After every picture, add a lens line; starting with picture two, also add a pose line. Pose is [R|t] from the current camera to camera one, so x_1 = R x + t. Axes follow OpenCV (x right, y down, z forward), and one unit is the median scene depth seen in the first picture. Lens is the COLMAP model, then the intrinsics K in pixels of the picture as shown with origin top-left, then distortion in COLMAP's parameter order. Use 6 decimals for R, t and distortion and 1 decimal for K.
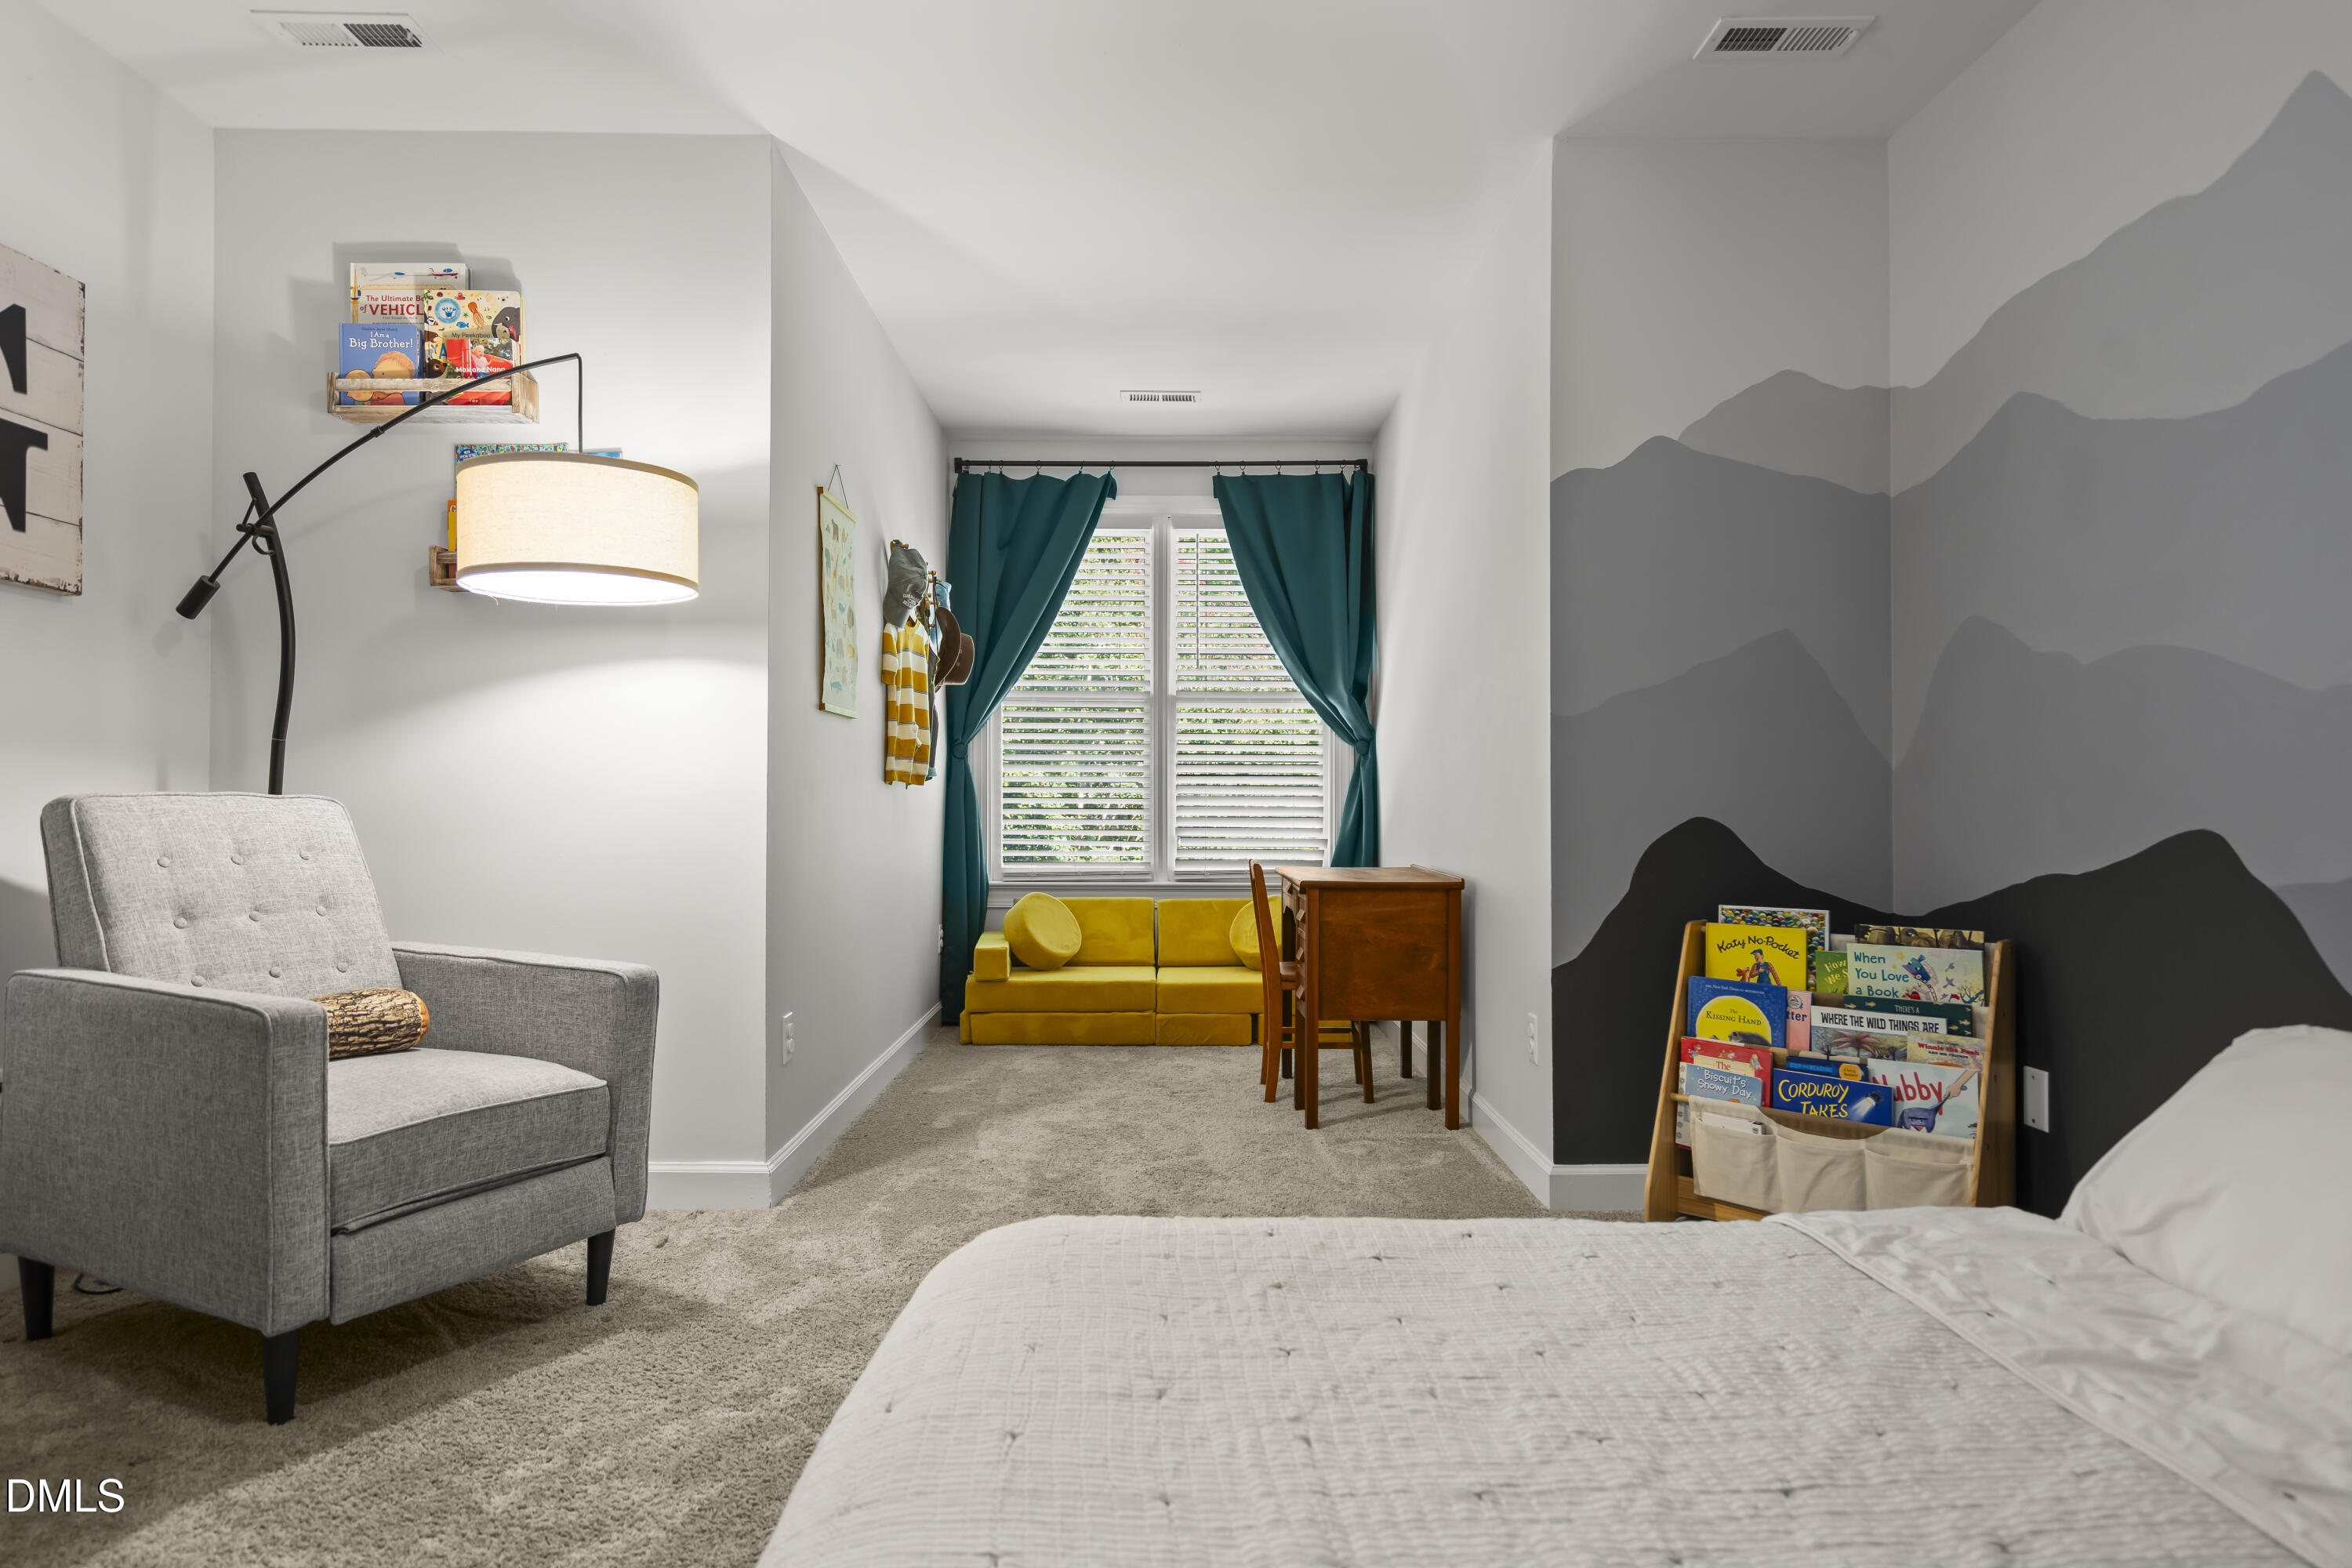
lens RADIAL K [[1407.8, 0, 1176.0], [0, 1407.8, 784.0], [0, 0, 1]] dist [0.012913, 0.000723]
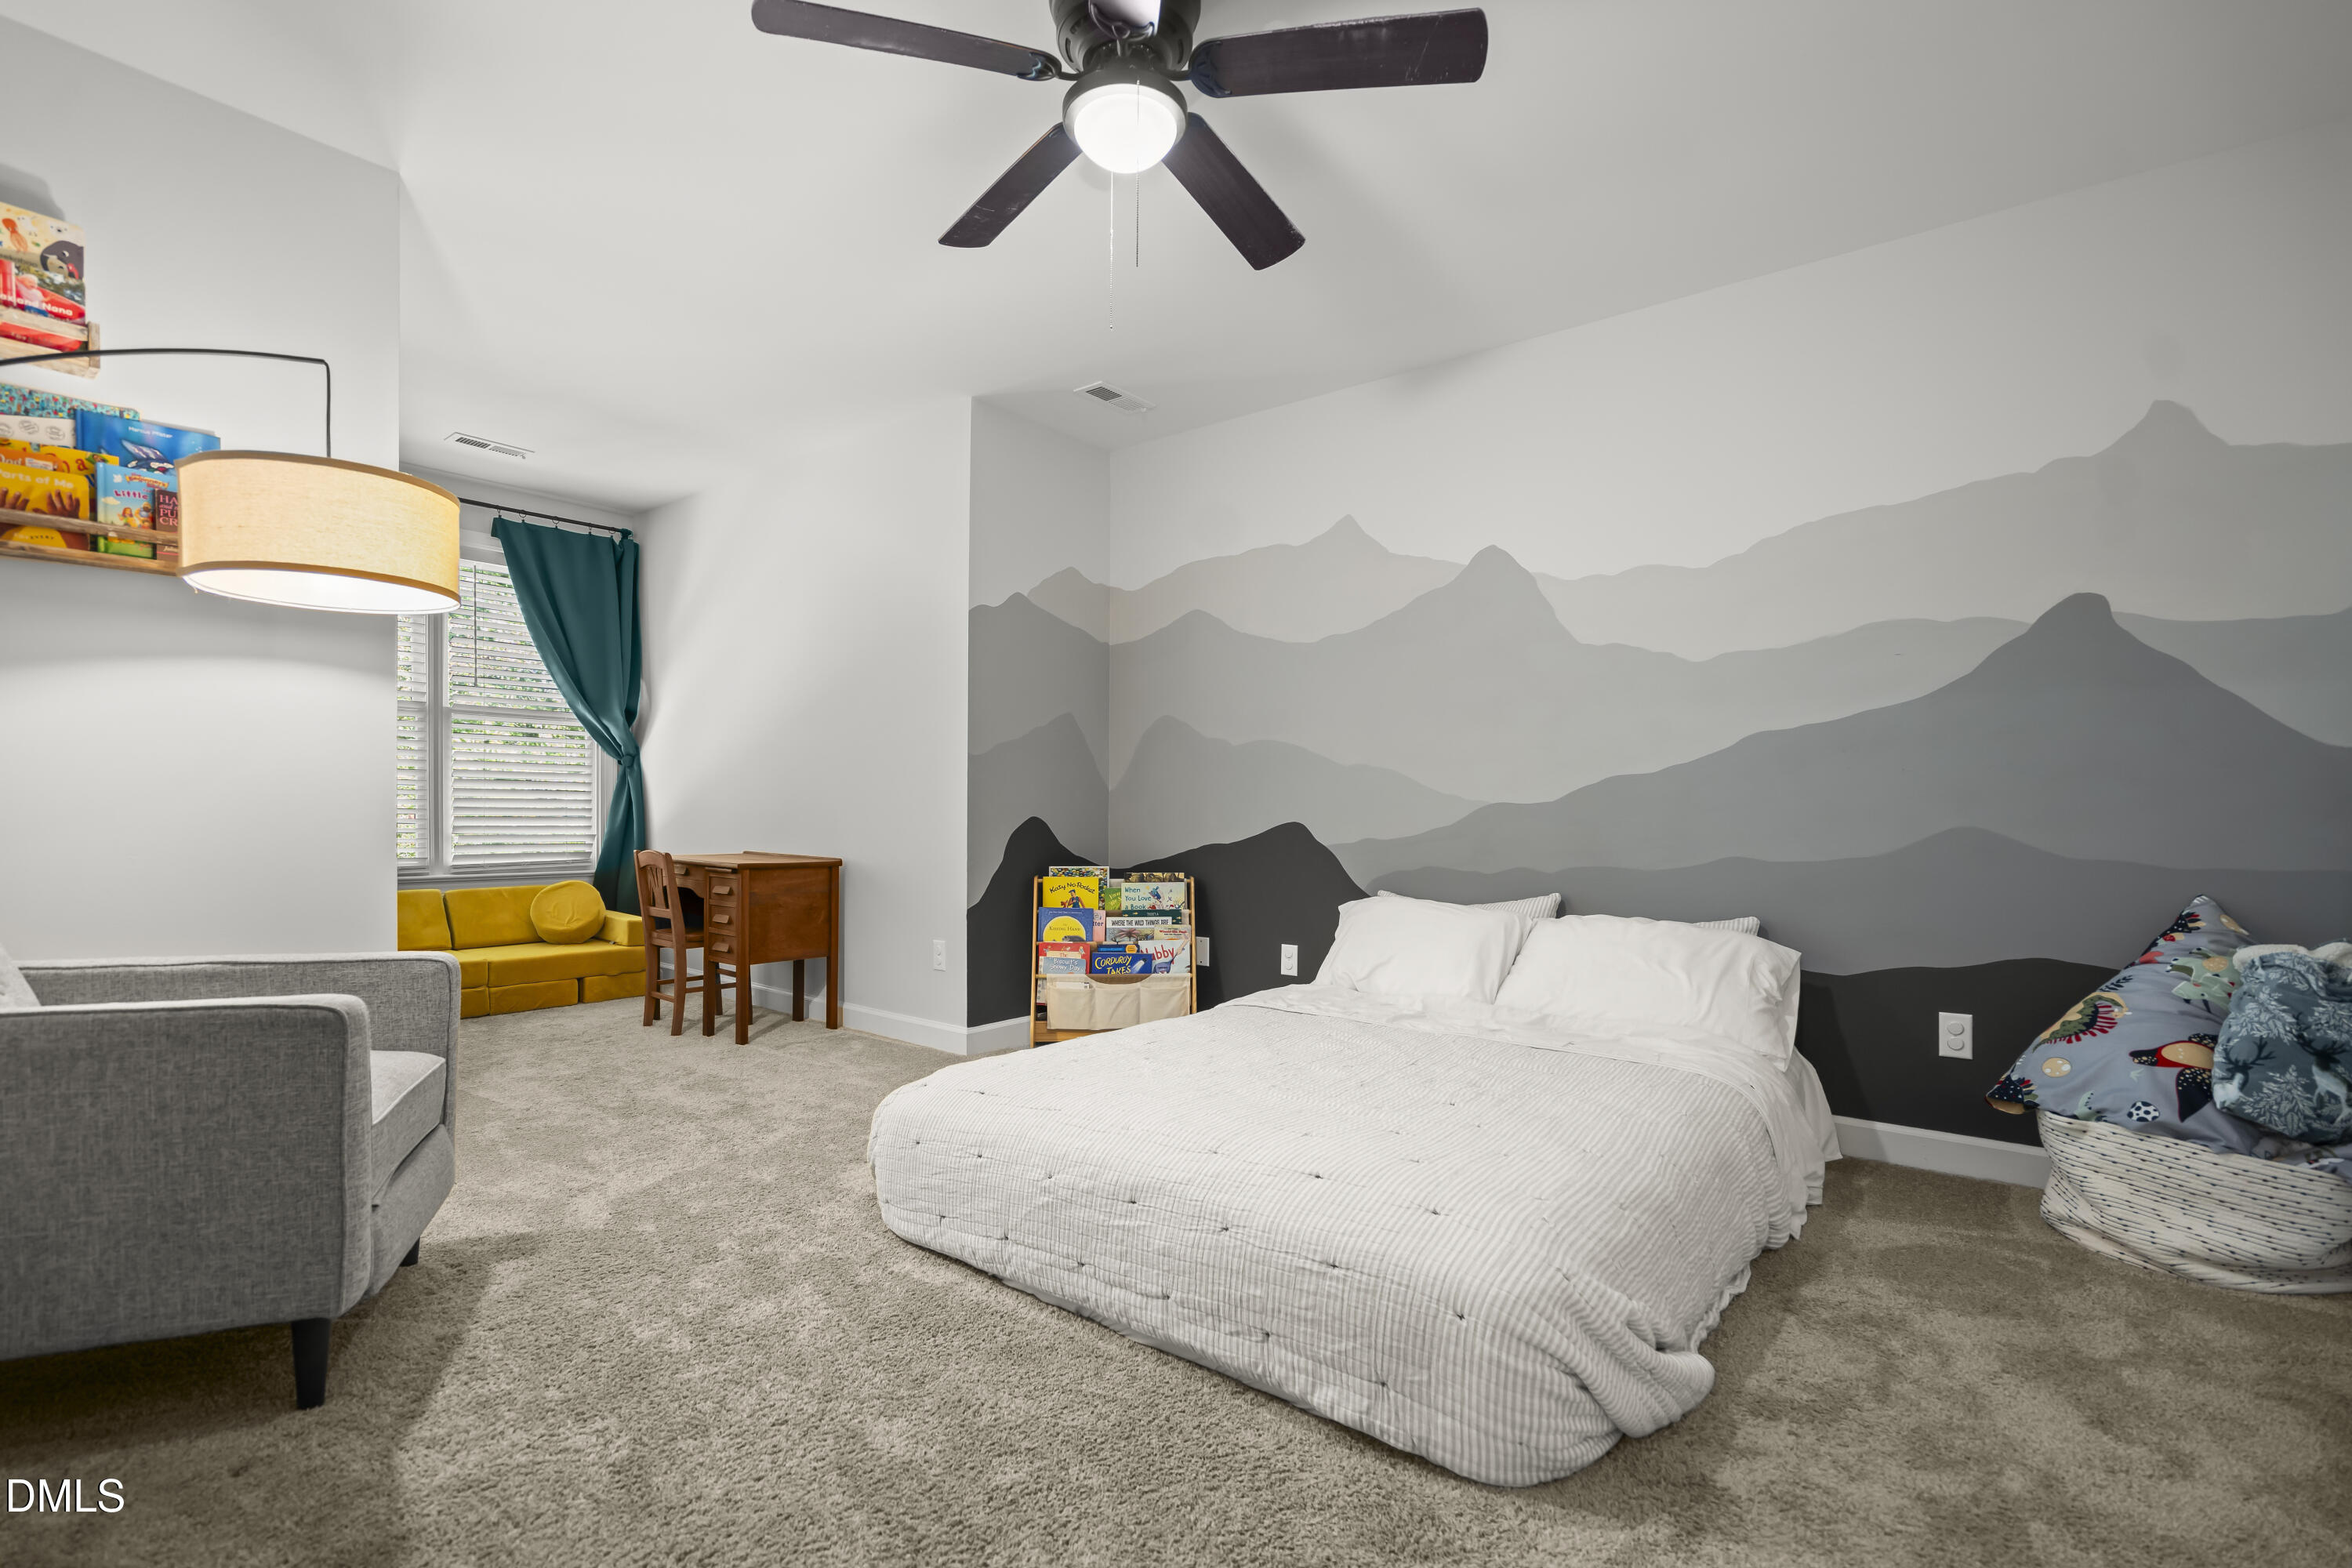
lens RADIAL K [[1087.5, 0, 1176.1], [0, 1087.5, 823.1], [0, 0, 1]] dist [0.000049, 0.000297]
pose [[0.629596, -0.004148, 0.776912, -0.600928], [-0.018630, 0.999618, 0.020434, 0.000753], [-0.776699, -0.027339, 0.629278, 0.021664]]
